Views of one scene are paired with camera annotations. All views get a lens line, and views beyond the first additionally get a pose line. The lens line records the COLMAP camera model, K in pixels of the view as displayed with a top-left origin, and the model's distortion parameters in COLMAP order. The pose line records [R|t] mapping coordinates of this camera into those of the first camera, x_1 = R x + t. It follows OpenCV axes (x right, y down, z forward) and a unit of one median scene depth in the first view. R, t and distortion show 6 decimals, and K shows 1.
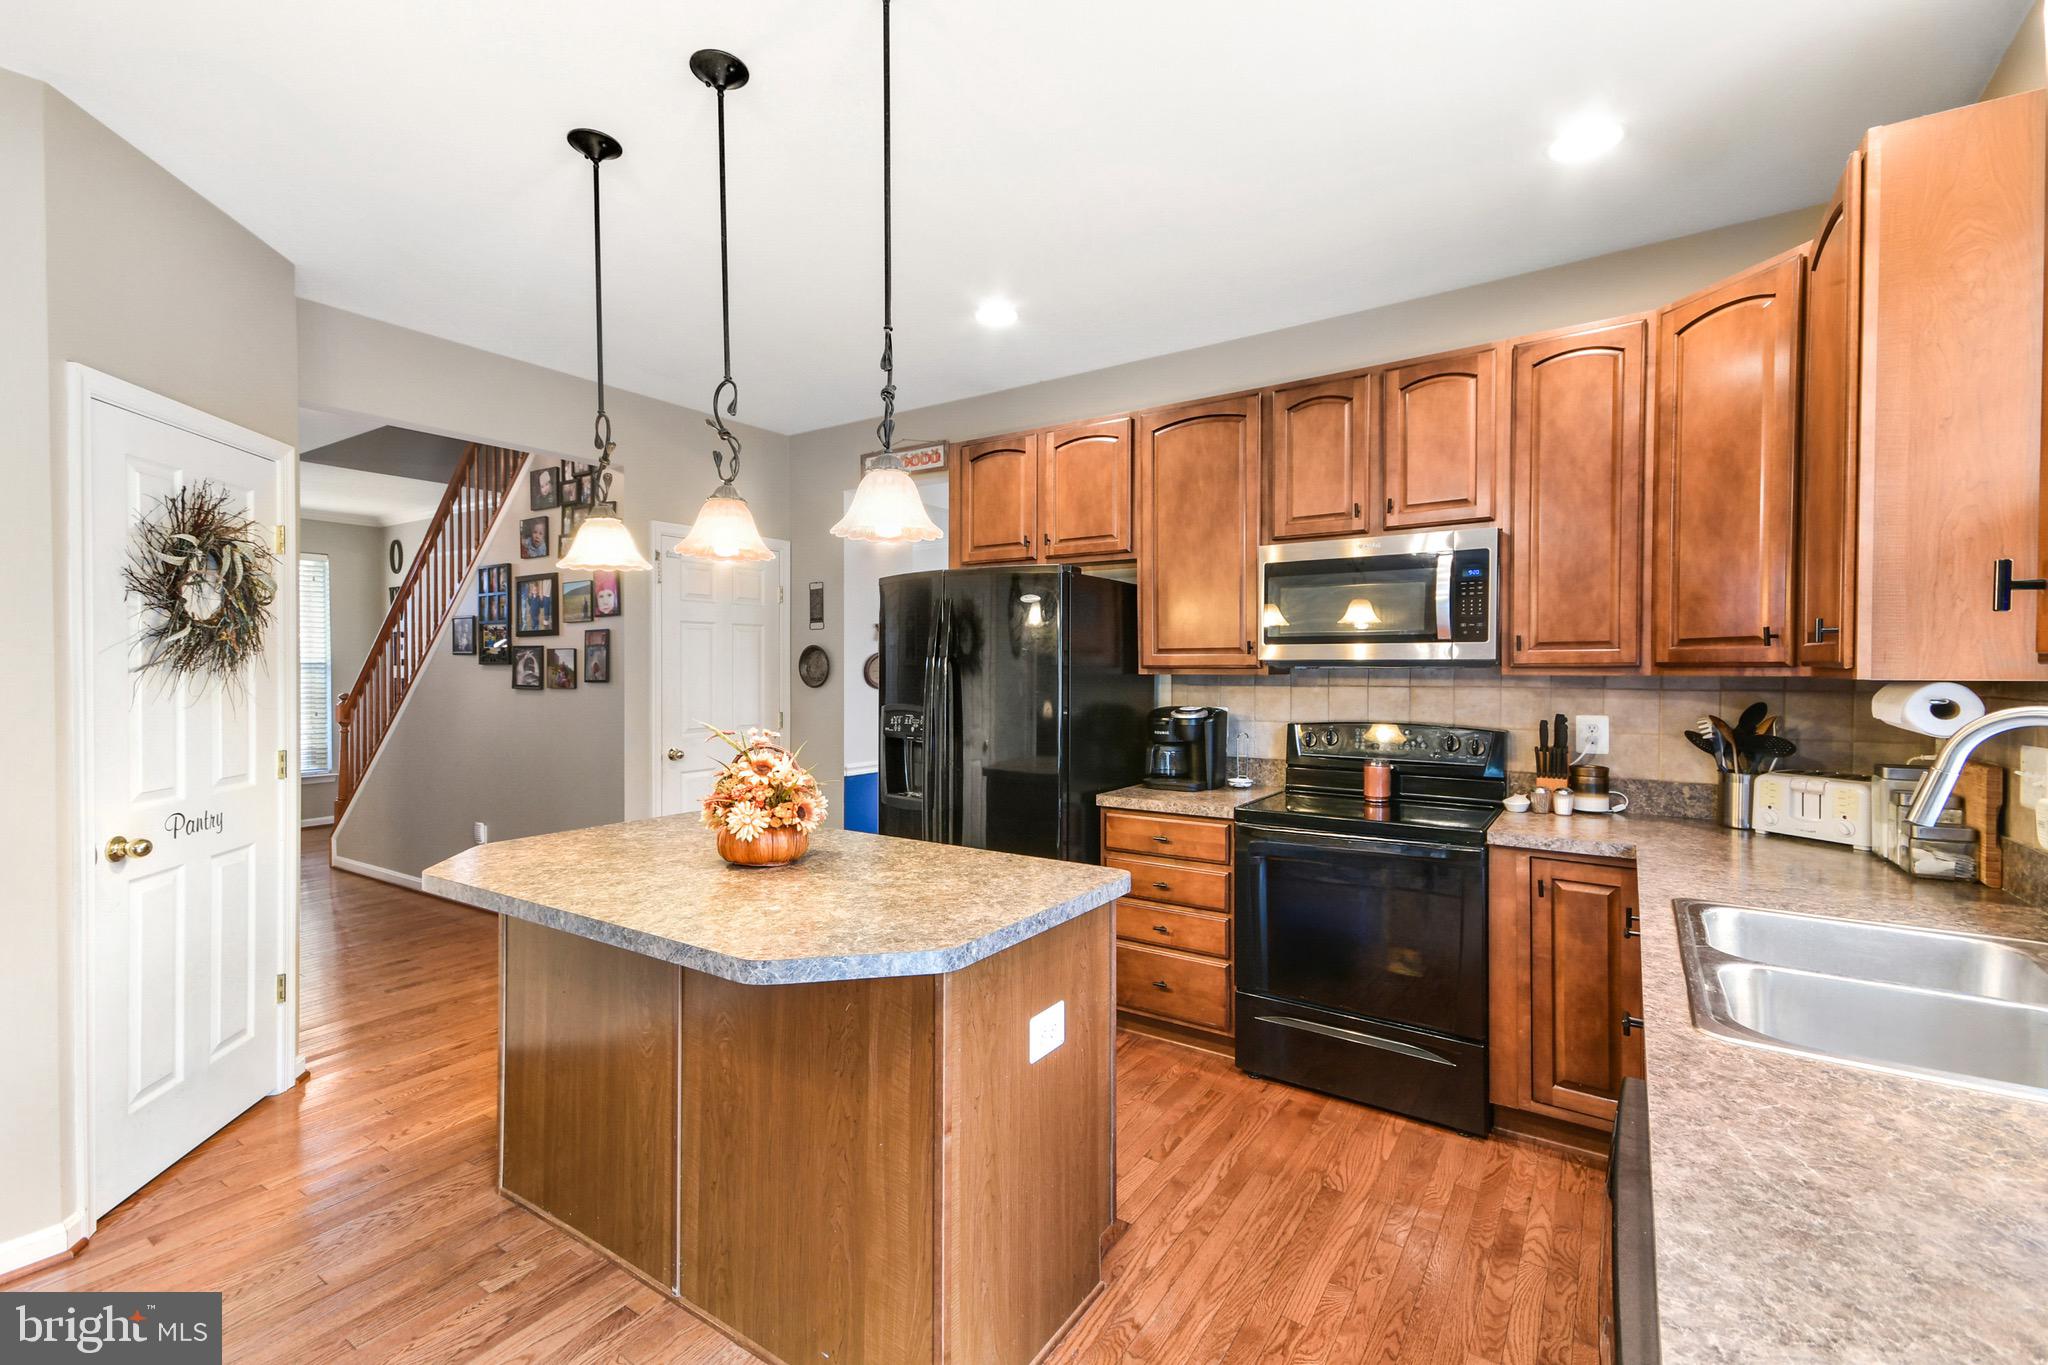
lens RADIAL K [[880.5, 0, 1024.0], [0, 880.5, 682.5], [0, 0, 1]] dist [0.032449, -0.000029]
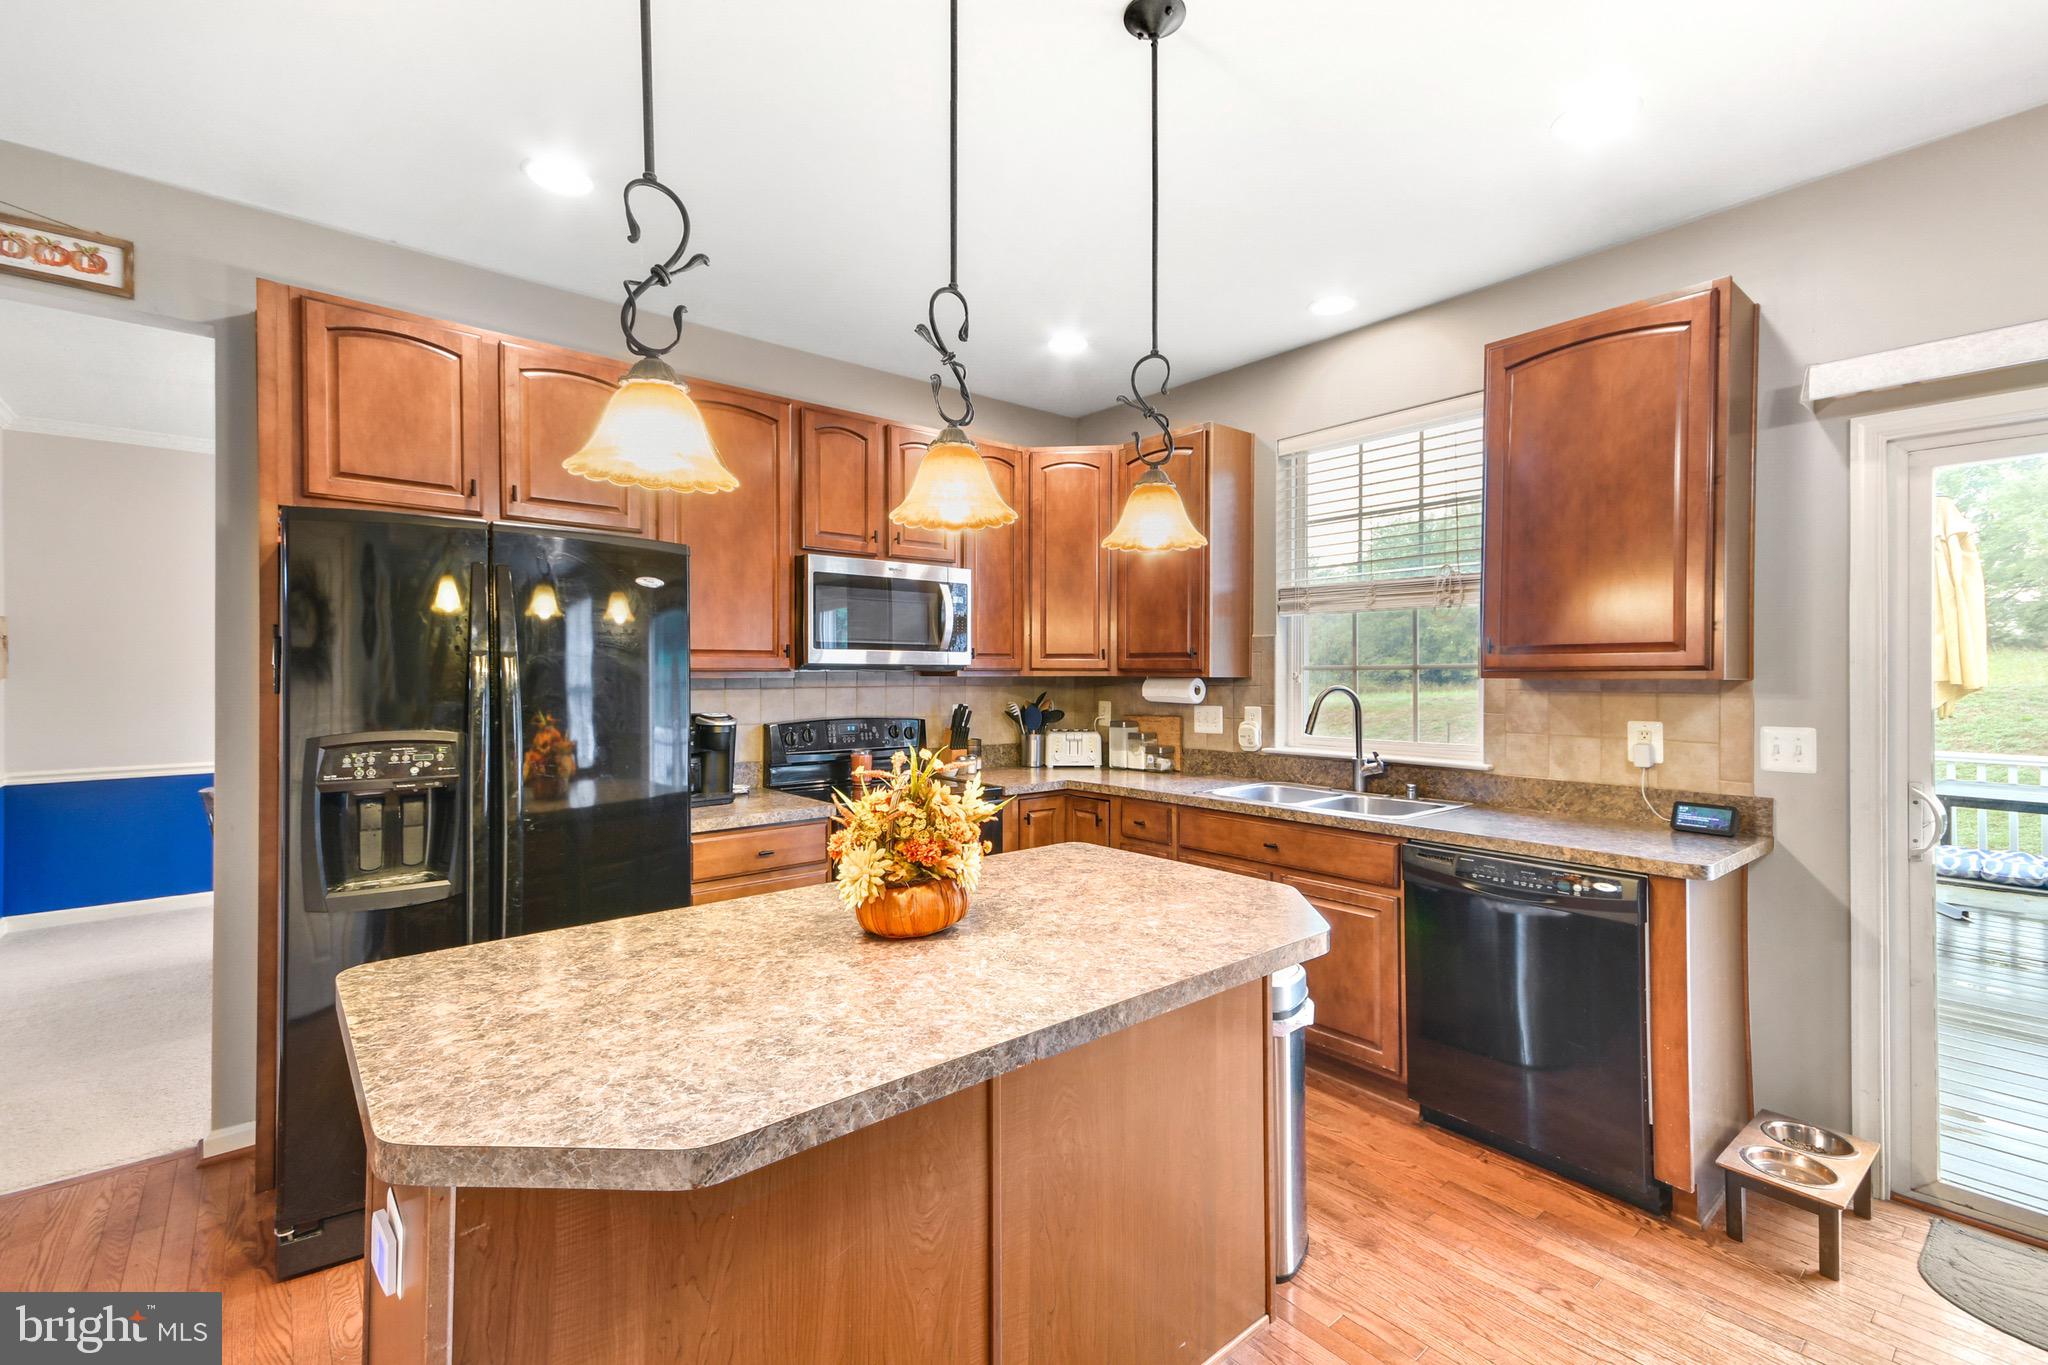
lens RADIAL K [[880.5, 0, 1024.0], [0, 880.5, 682.5], [0, 0, 1]] dist [0.032449, -0.000029]
pose [[0.272121, -0.015118, 0.962144, -0.761606], [0.013526, 0.999838, 0.011885, -0.014426], [-0.962168, 0.009780, 0.272281, 0.545072]]
